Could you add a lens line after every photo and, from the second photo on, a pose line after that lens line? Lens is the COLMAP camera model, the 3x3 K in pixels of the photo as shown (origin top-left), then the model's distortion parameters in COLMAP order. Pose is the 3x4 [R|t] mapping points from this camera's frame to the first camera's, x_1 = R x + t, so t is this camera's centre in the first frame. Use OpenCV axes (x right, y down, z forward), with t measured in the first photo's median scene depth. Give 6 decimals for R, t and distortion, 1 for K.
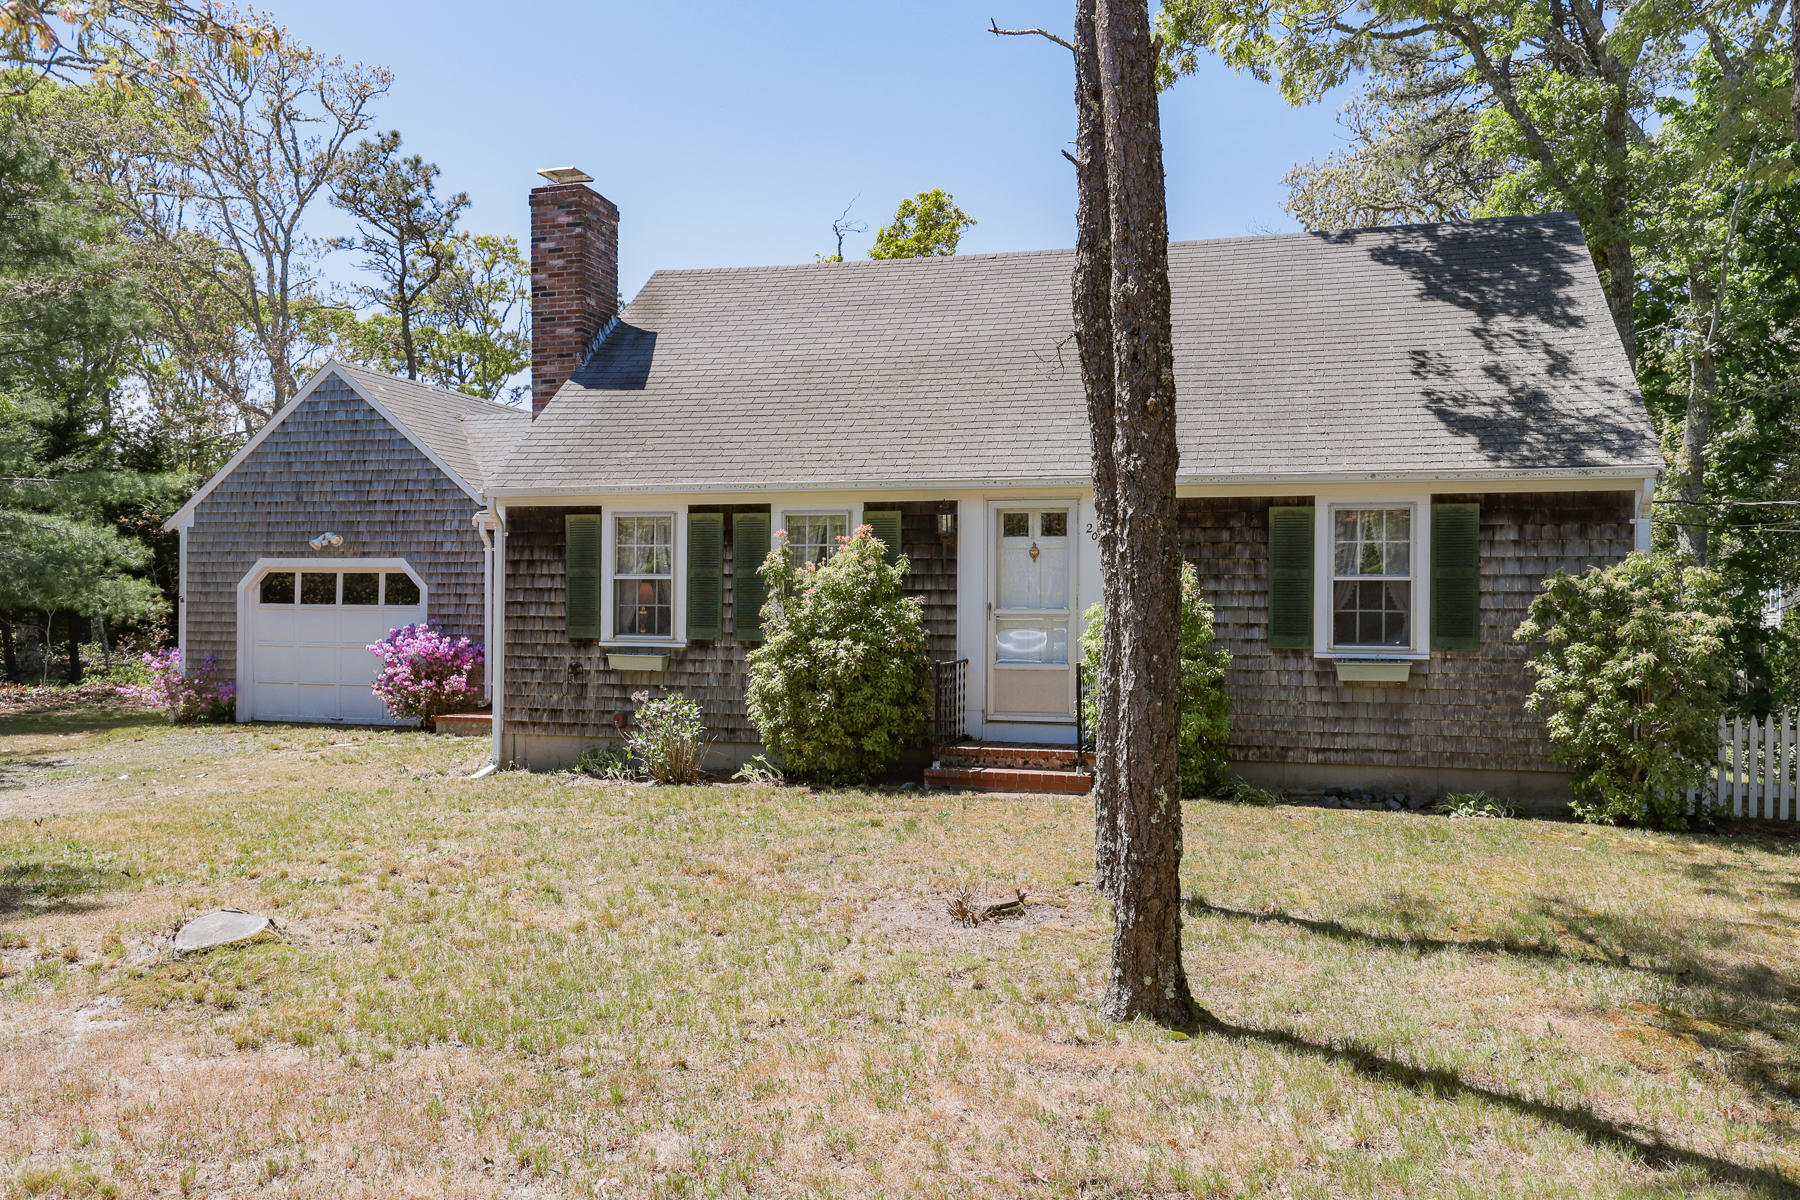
lens RADIAL K [[1407.7, 0, 896.8], [0, 1407.7, 594.2], [0, 0, 1]] dist [0.016681, -0.018797]
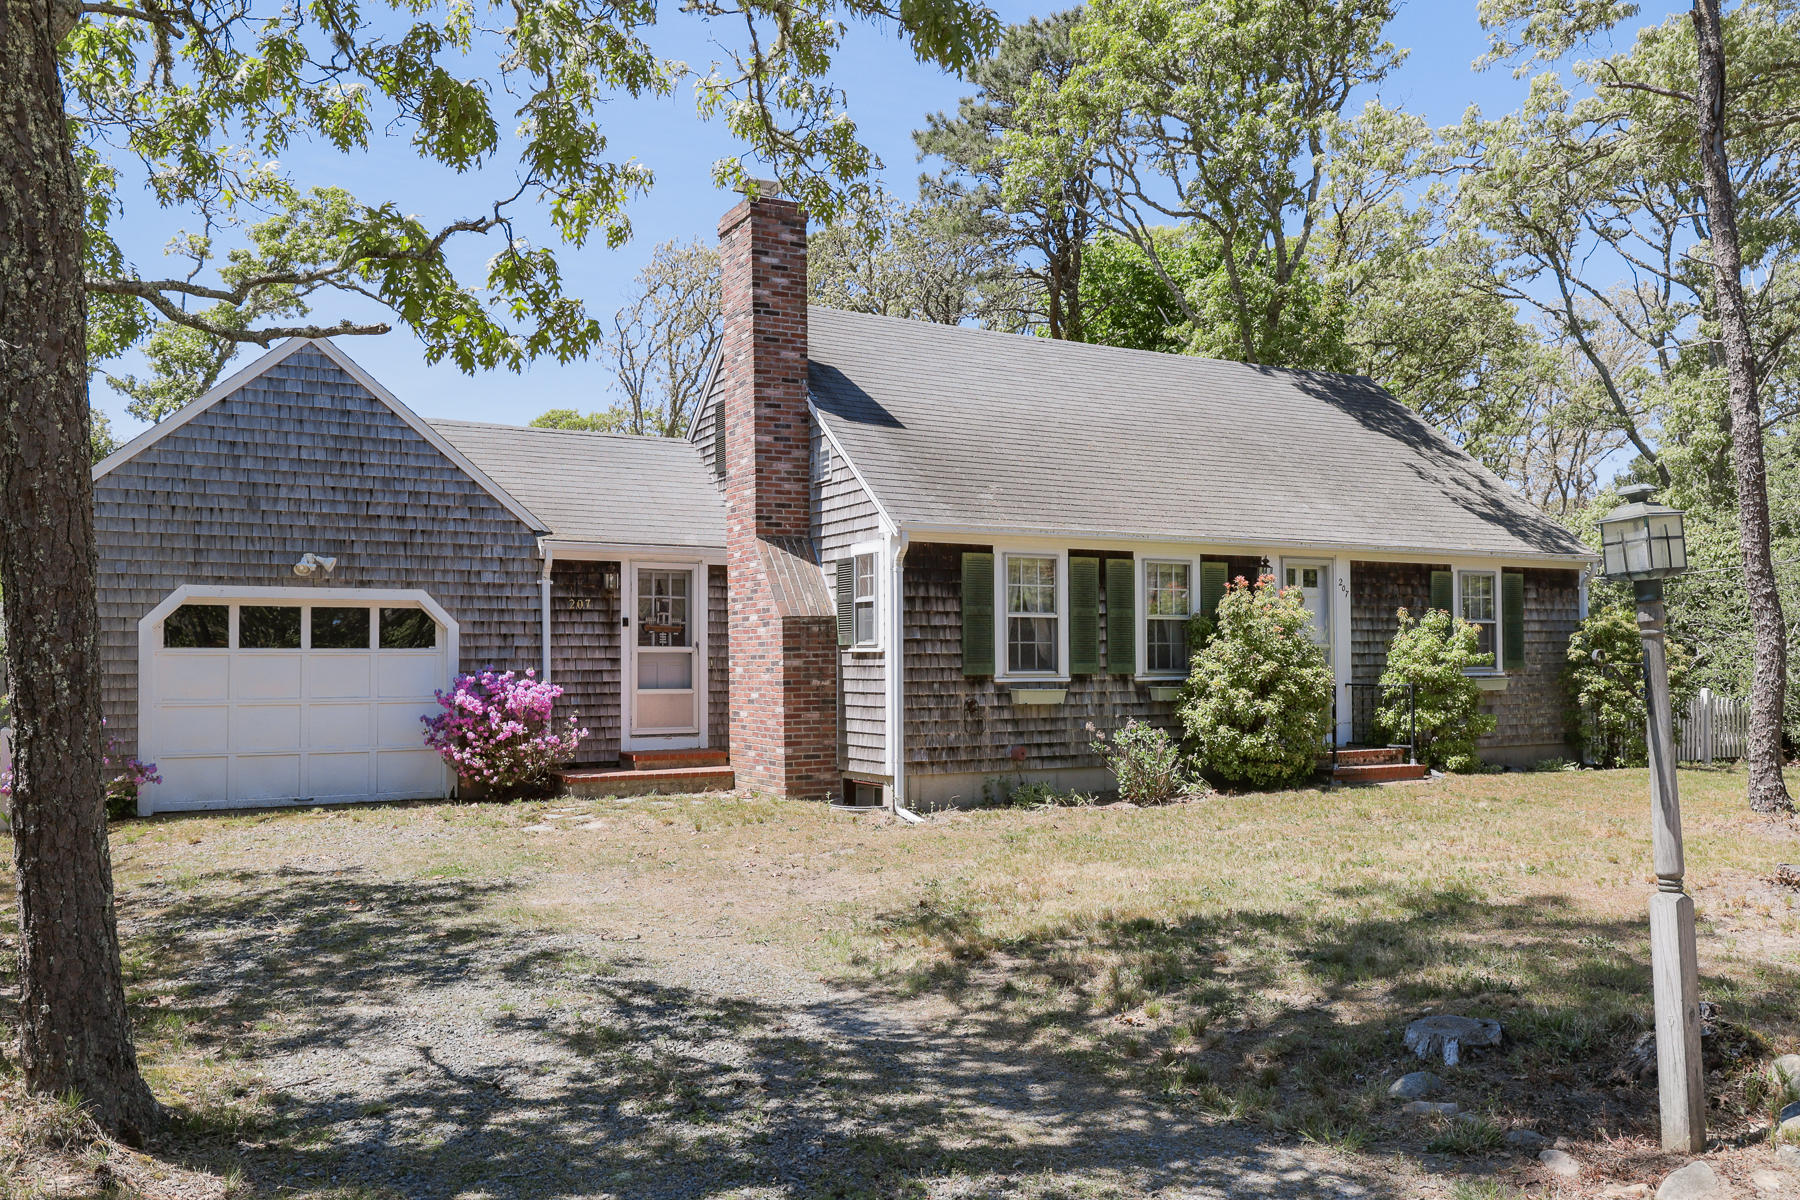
lens RADIAL K [[1407.7, 0, 906.2], [0, 1407.7, 618.4], [0, 0, 1]] dist [0.016681, -0.018797]
pose [[0.703964, 0.010150, 0.710163, -0.968130], [0.003783, 0.999830, -0.018040, 0.008421], [-0.710226, 0.015386, 0.703806, 0.321160]]
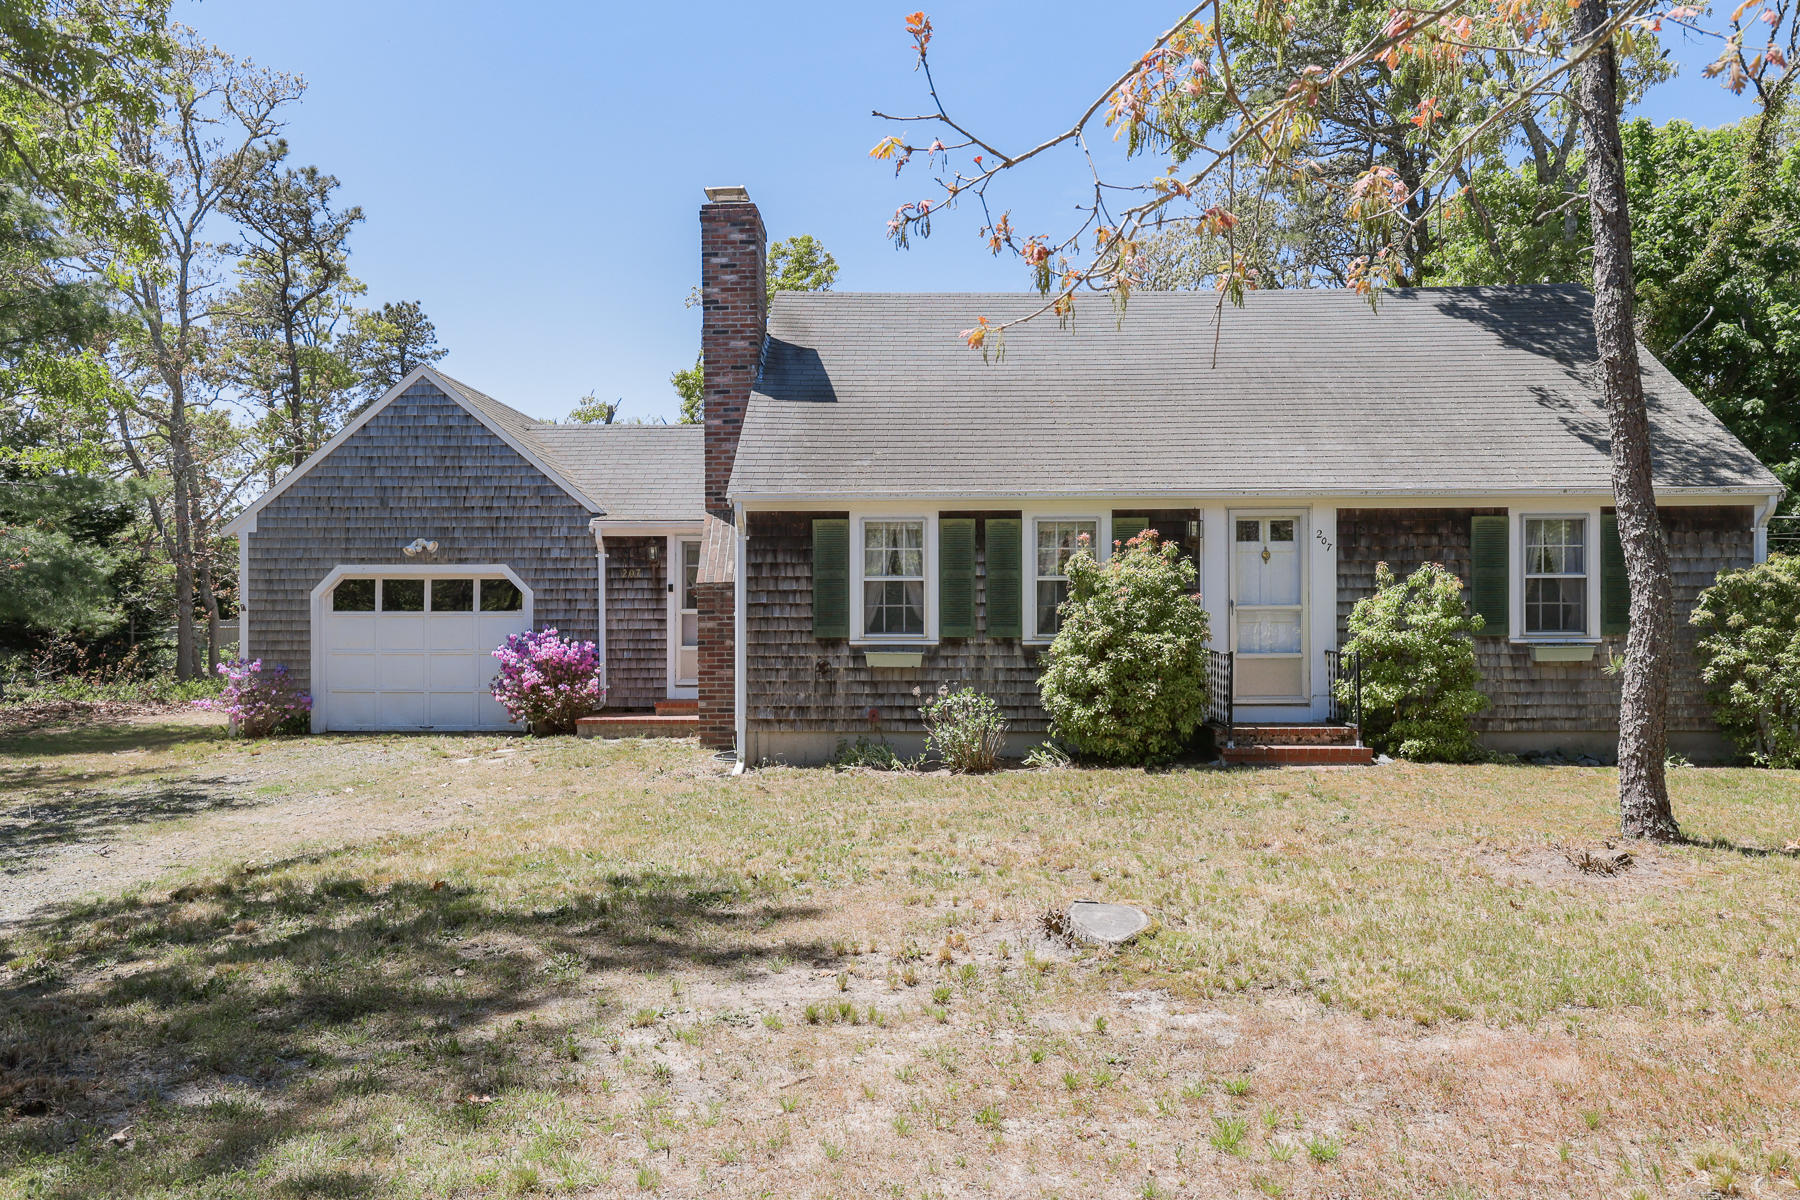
lens RADIAL K [[1252.0, 0, 910.5], [0, 1252.0, 605.2], [0, 0, 1]] dist [0.000304, 0.002718]
pose [[0.967450, -0.008584, 0.252917, -0.396286], [0.008468, 0.999963, 0.001544, 0.006137], [-0.252921, 0.000648, 0.967487, 0.086097]]
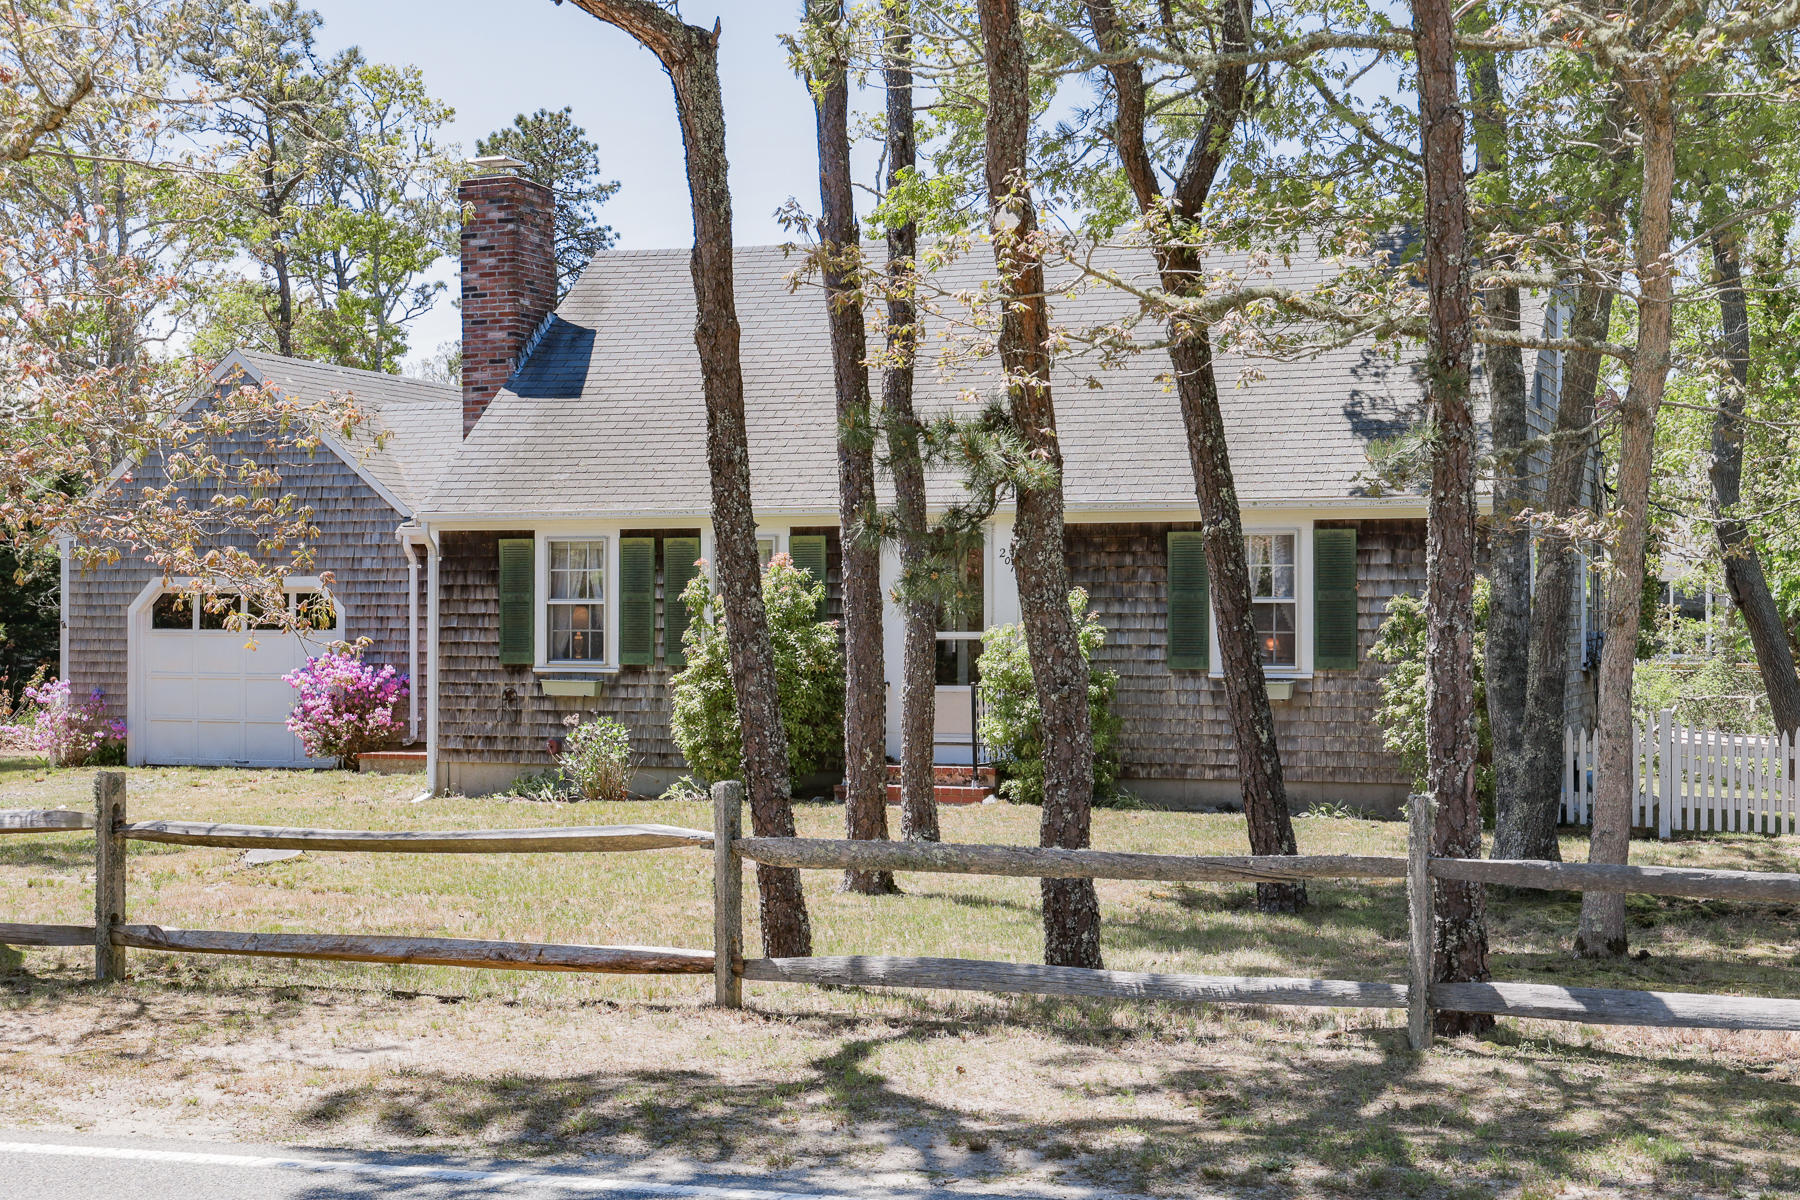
lens RADIAL K [[2655.2, 0, 891.3], [0, 2655.2, 588.4], [0, 0, 1]] dist [0.060946, 0.000000]
pose [[0.996334, -0.007975, -0.085175, 0.196166], [0.007807, 0.999967, -0.002298, -0.015358], [0.085190, 0.001624, 0.996363, -0.827840]]
